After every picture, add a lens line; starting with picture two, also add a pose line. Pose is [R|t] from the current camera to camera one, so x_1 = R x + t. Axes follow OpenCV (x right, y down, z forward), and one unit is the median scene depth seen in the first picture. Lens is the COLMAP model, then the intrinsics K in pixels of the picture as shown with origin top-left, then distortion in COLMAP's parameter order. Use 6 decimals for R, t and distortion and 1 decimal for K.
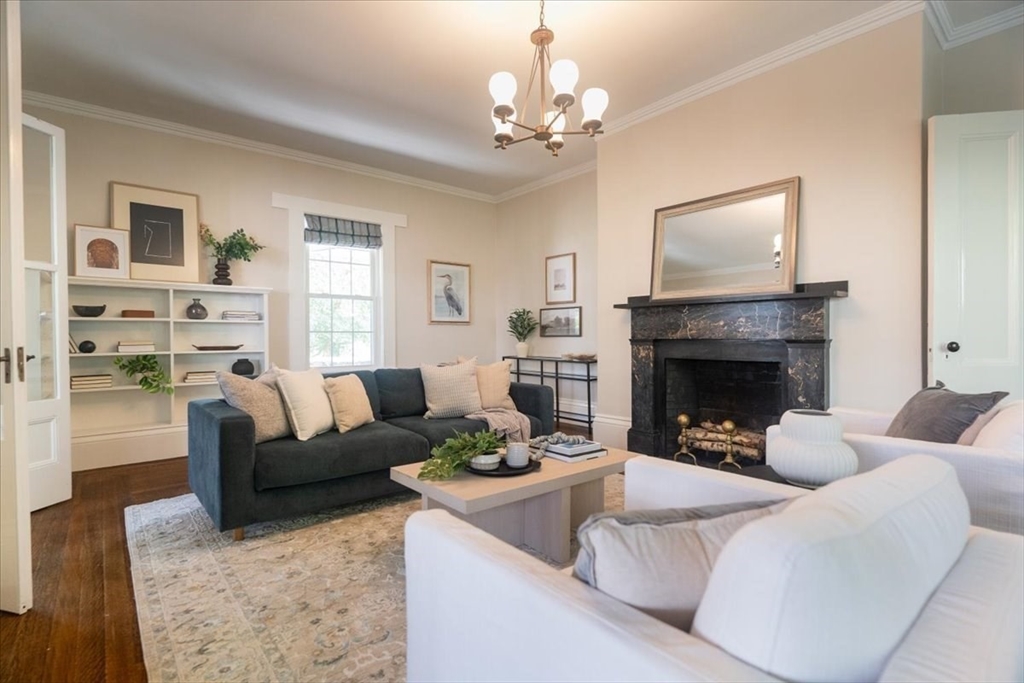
lens RADIAL K [[503.0, 0, 512.0], [0, 503.0, 341.5], [0, 0, 1]] dist [-0.000722, 0.000025]
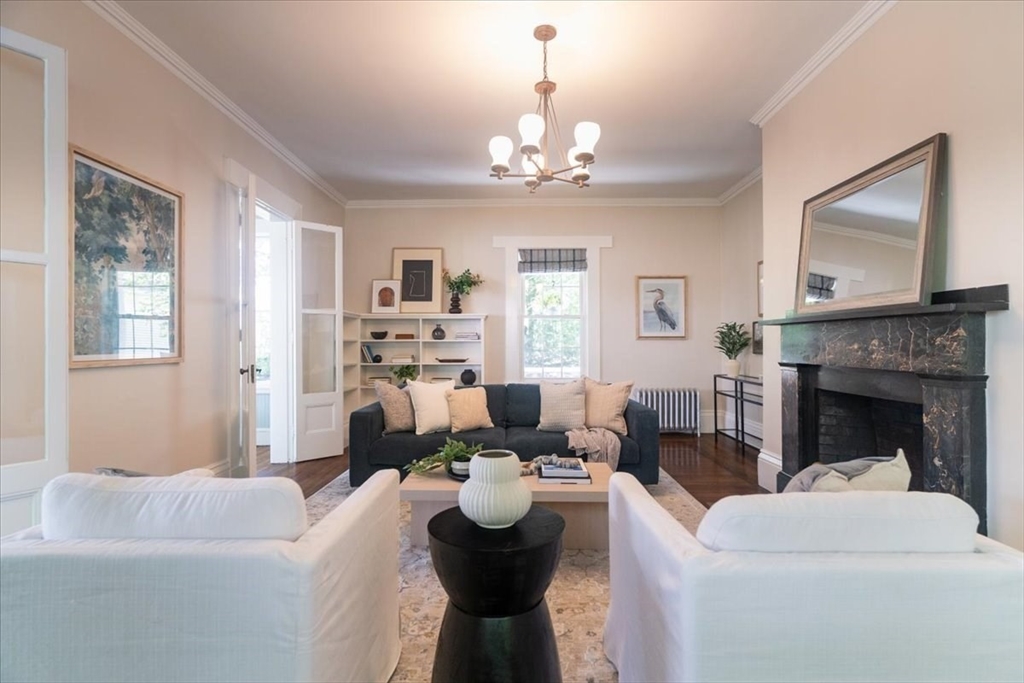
lens RADIAL K [[519.7, 0, 512.0], [0, 519.7, 341.5], [0, 0, 1]] dist [-0.000614, 0.000273]
pose [[0.752215, -0.000912, -0.658917, 0.475130], [-0.005795, 0.999951, -0.008000, -0.030256], [0.658893, 0.009836, 0.752173, 0.074608]]
